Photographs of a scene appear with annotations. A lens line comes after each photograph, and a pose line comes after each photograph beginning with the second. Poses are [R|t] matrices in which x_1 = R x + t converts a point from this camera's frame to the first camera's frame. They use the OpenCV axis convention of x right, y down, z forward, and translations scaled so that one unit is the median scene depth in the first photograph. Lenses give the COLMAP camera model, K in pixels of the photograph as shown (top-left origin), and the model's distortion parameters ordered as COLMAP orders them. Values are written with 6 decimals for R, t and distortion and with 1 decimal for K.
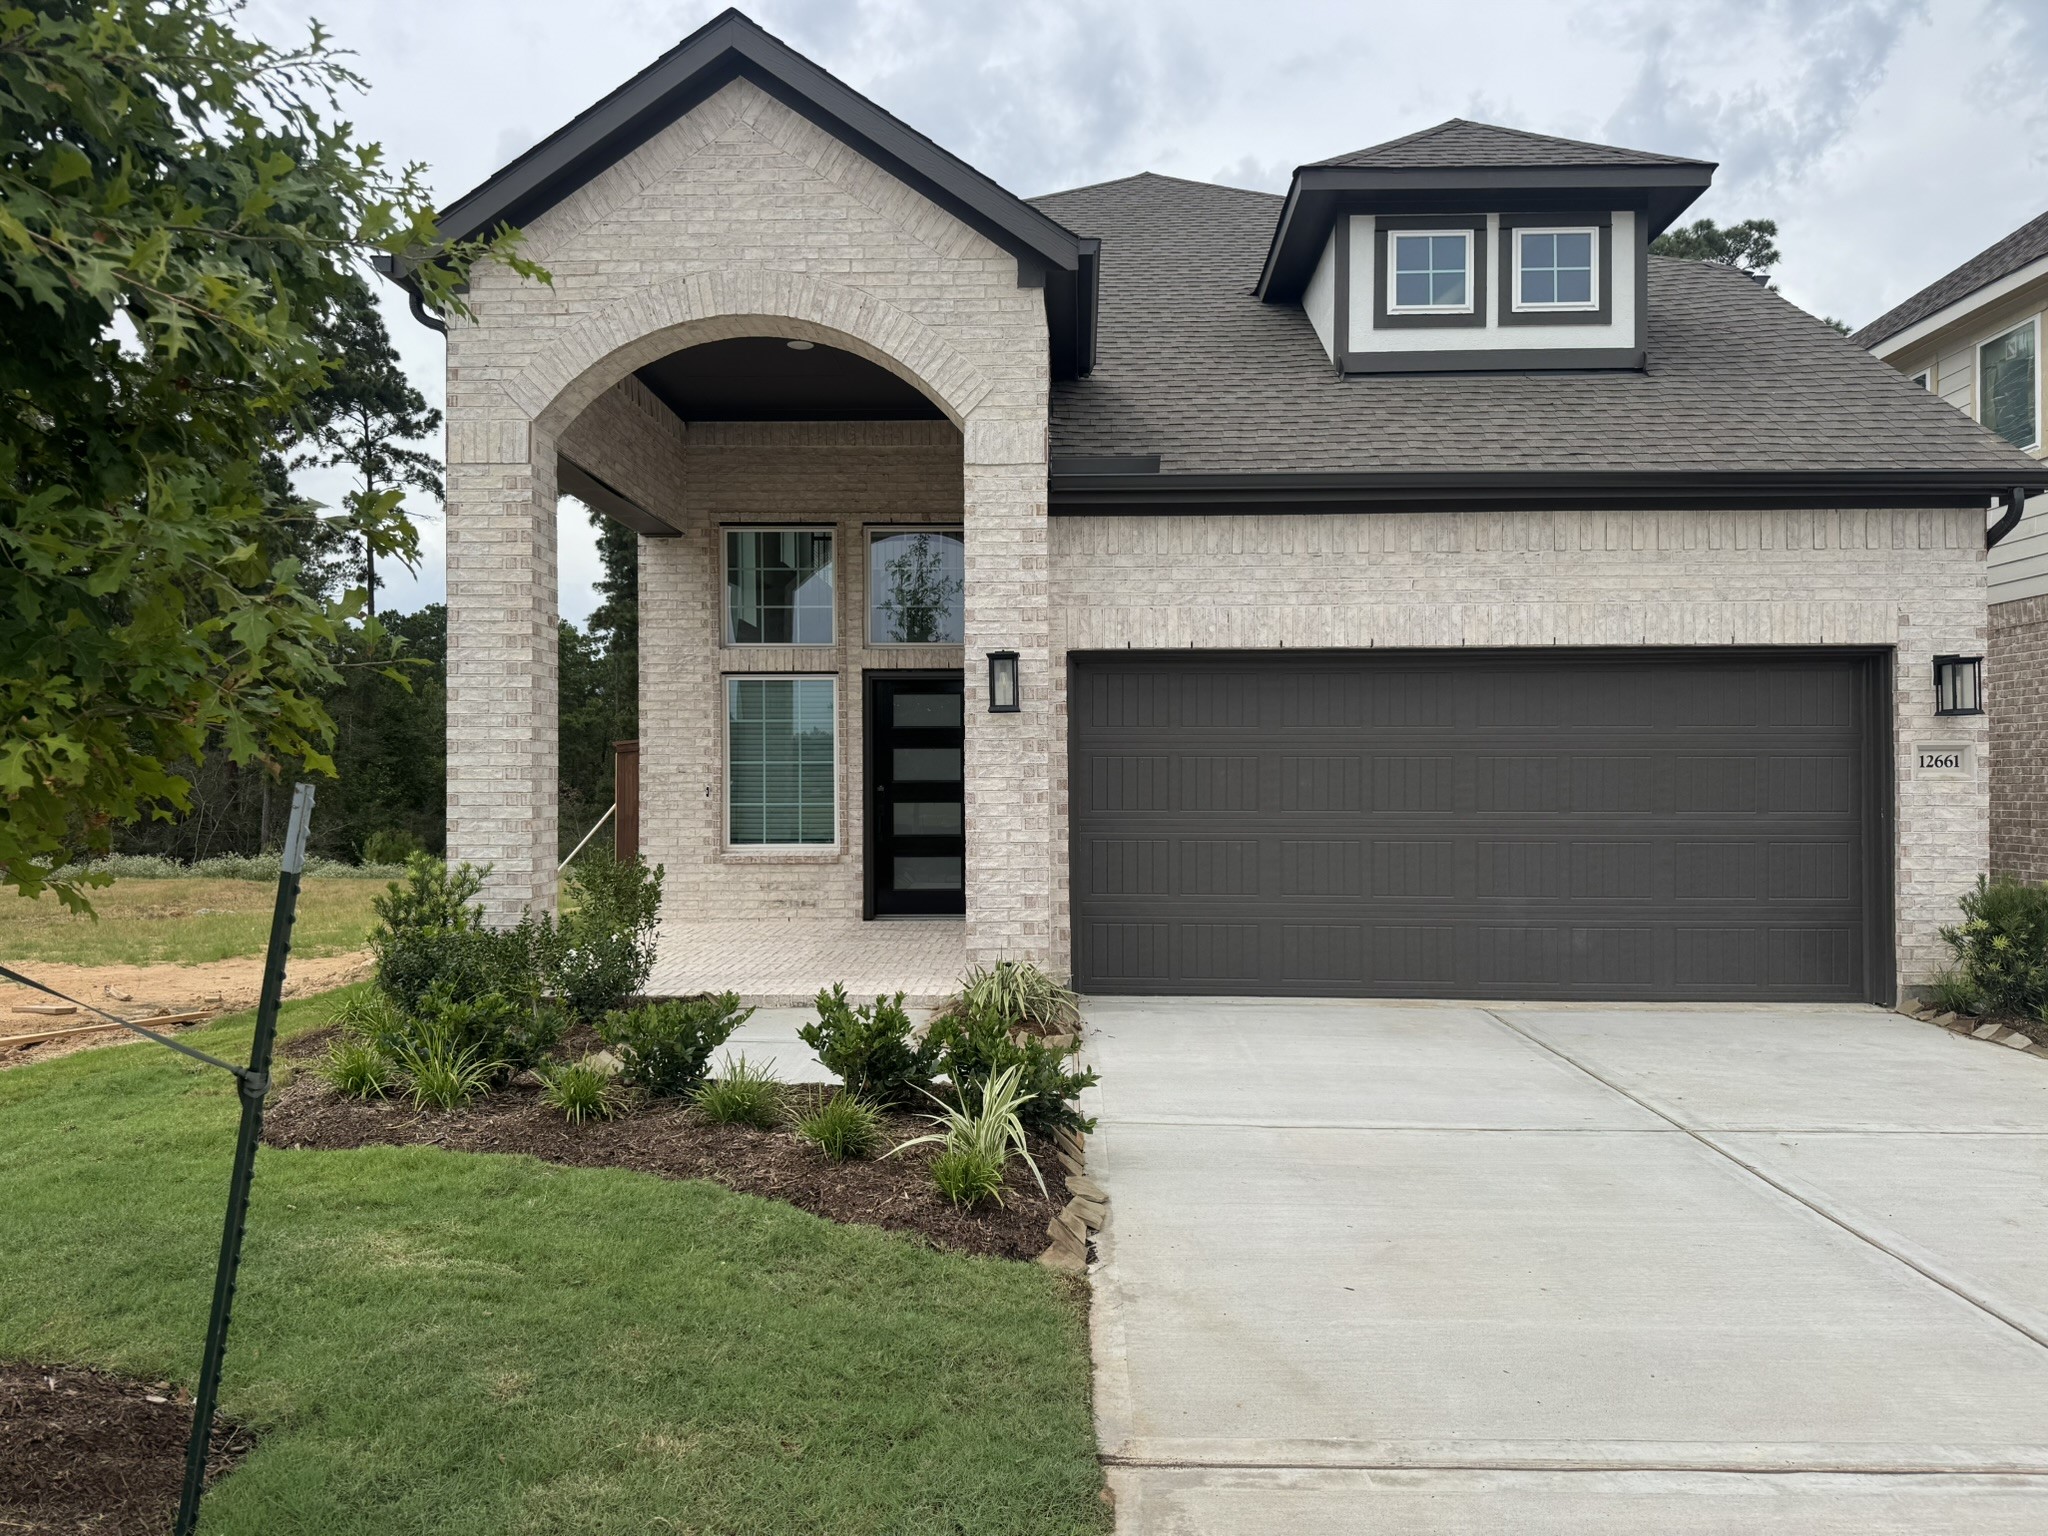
lens RADIAL K [[1433.4, 0, 1026.4], [0, 1433.4, 774.1], [0, 0, 1]] dist [0.005013, -0.001836]
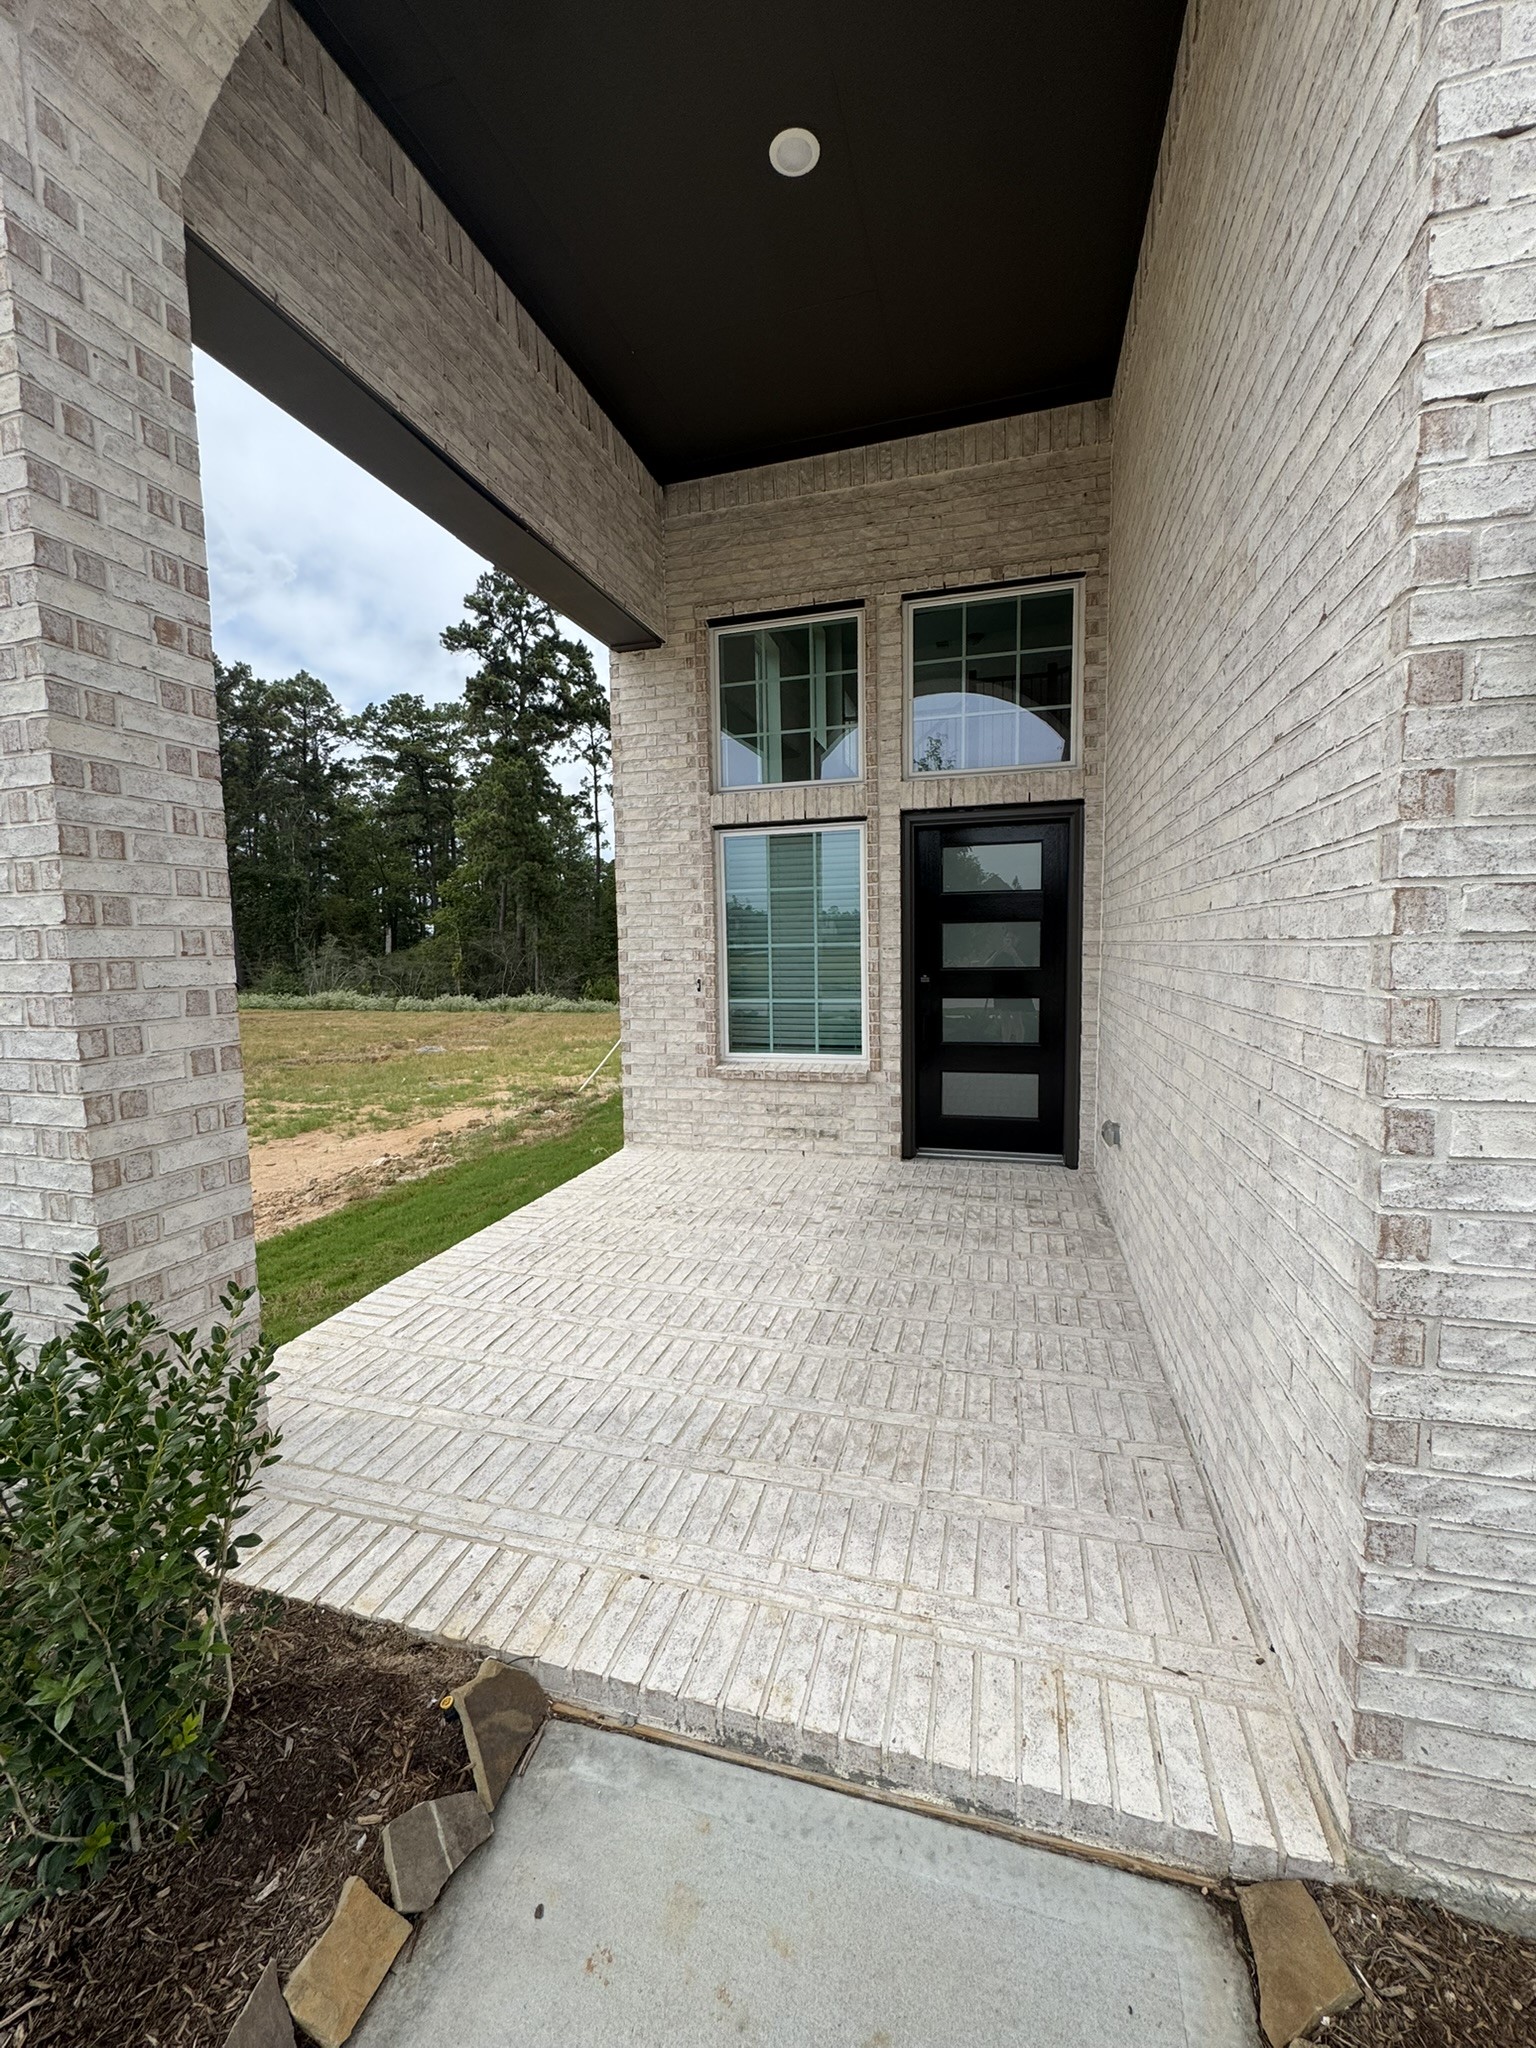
lens RADIAL K [[824.7, 0, 775.6], [0, 824.7, 1062.8], [0, 0, 1]] dist [-0.000365, -0.000051]
pose [[0.970521, 0.017495, -0.240382, -0.074057], [0.018877, 0.988781, 0.148175, -0.011484], [0.240278, -0.148344, 0.959302, 0.573787]]
